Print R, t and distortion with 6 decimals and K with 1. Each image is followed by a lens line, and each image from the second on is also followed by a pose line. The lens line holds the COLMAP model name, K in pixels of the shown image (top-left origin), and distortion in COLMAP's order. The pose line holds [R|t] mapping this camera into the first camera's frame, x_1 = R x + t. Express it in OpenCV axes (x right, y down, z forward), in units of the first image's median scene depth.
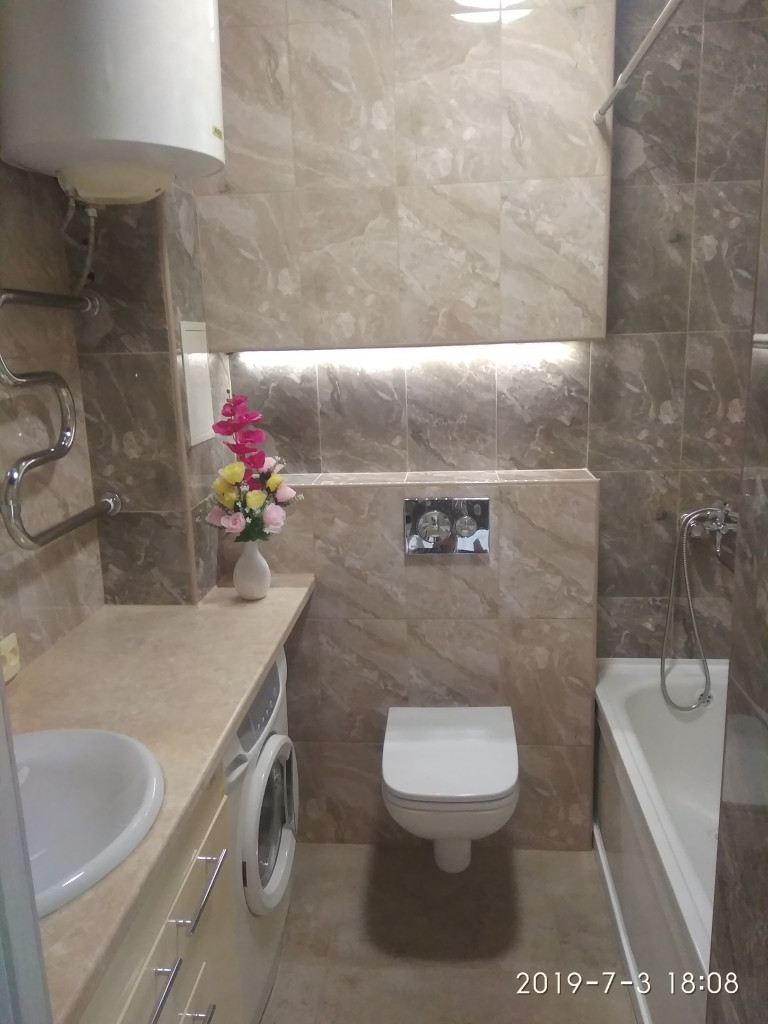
lens RADIAL K [[821.5, 0, 380.0], [0, 821.5, 530.5], [0, 0, 1]] dist [0.096796, -0.155678]
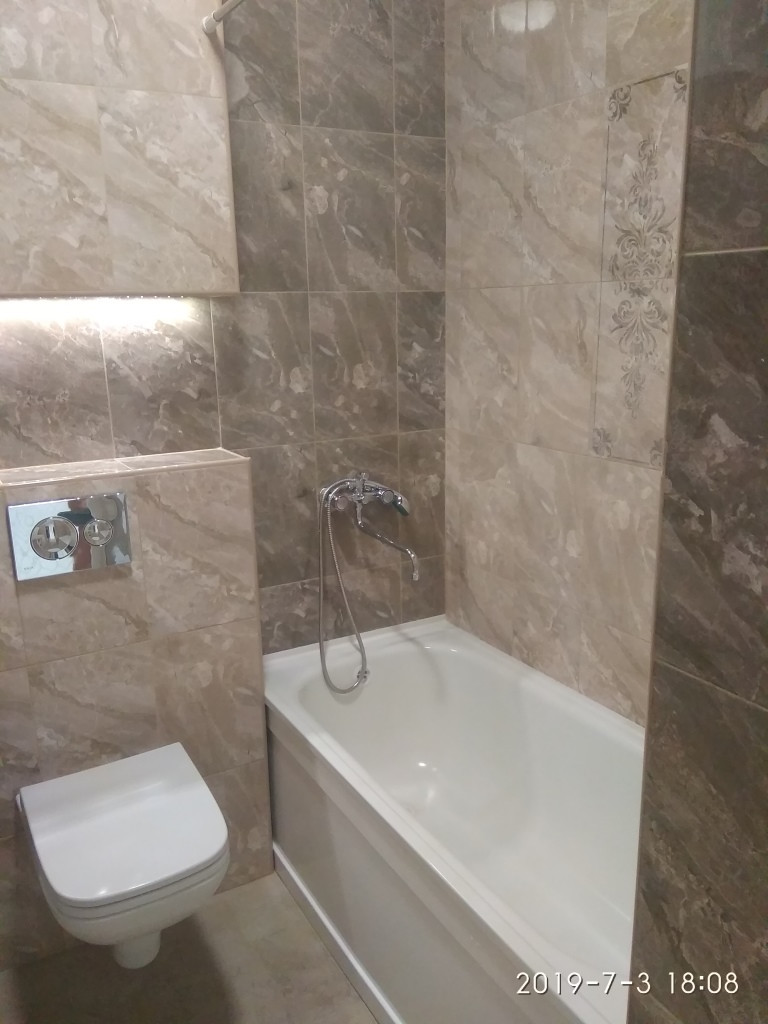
lens RADIAL K [[829.7, 0, 382.5], [0, 829.7, 527.7], [0, 0, 1]] dist [0.083001, -0.133305]
pose [[0.820838, -0.132556, 0.555567, -0.120357], [0.126703, 0.990721, 0.049181, -0.014711], [-0.556931, 0.030022, 0.830016, 0.203290]]
